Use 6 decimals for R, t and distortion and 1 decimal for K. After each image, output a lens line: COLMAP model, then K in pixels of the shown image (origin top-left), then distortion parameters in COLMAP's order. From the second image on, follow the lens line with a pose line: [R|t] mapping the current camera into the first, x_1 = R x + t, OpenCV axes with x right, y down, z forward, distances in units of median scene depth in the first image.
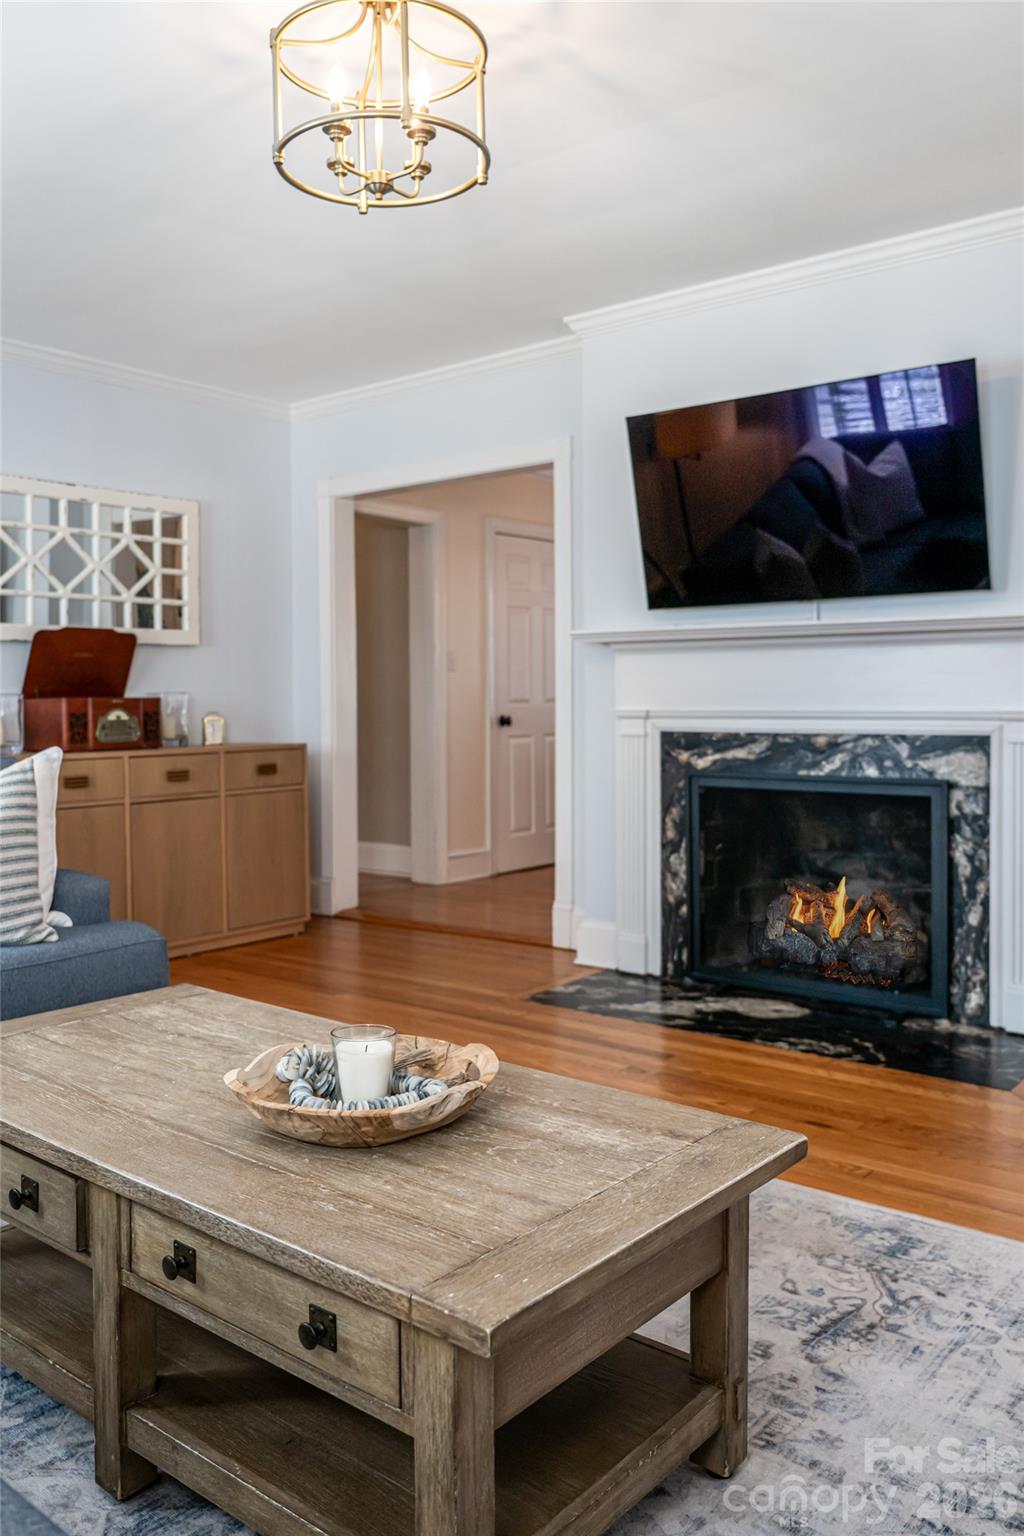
lens RADIAL K [[1264.2, 0, 477.7], [0, 1264.2, 724.5], [0, 0, 1]] dist [-0.007794, -0.001495]
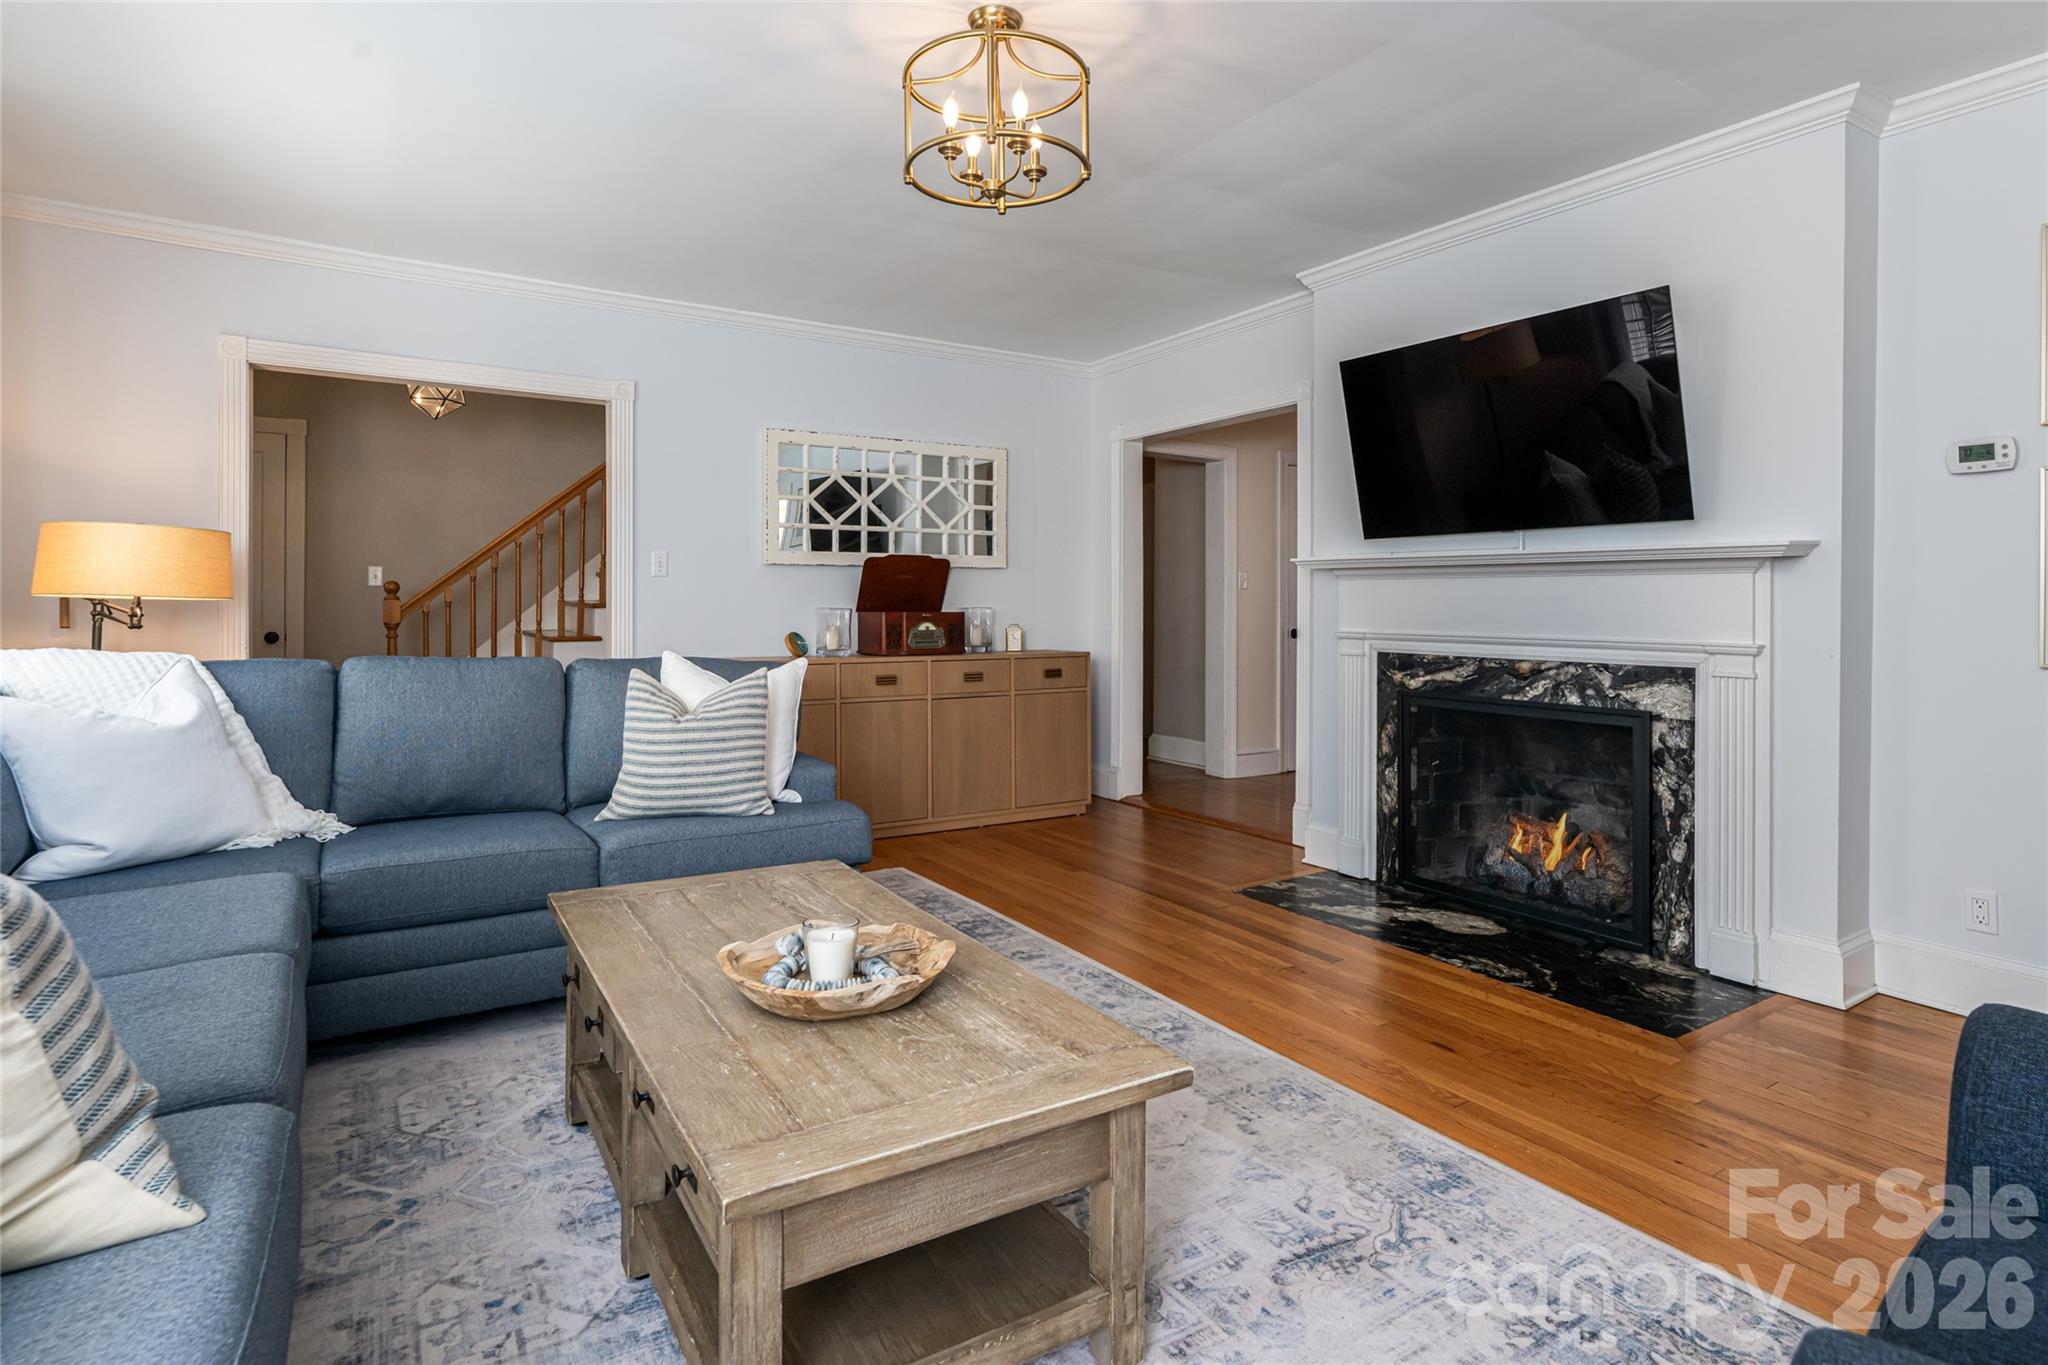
lens RADIAL K [[1083.9, 0, 1017.4], [0, 1083.9, 605.4], [0, 0, 1]] dist [-0.001575, -0.001213]
pose [[0.947864, 0.011908, -0.318453, 0.171835], [-0.017425, 0.999743, -0.014483, -0.018148], [0.318199, 0.019277, 0.947828, 0.037789]]
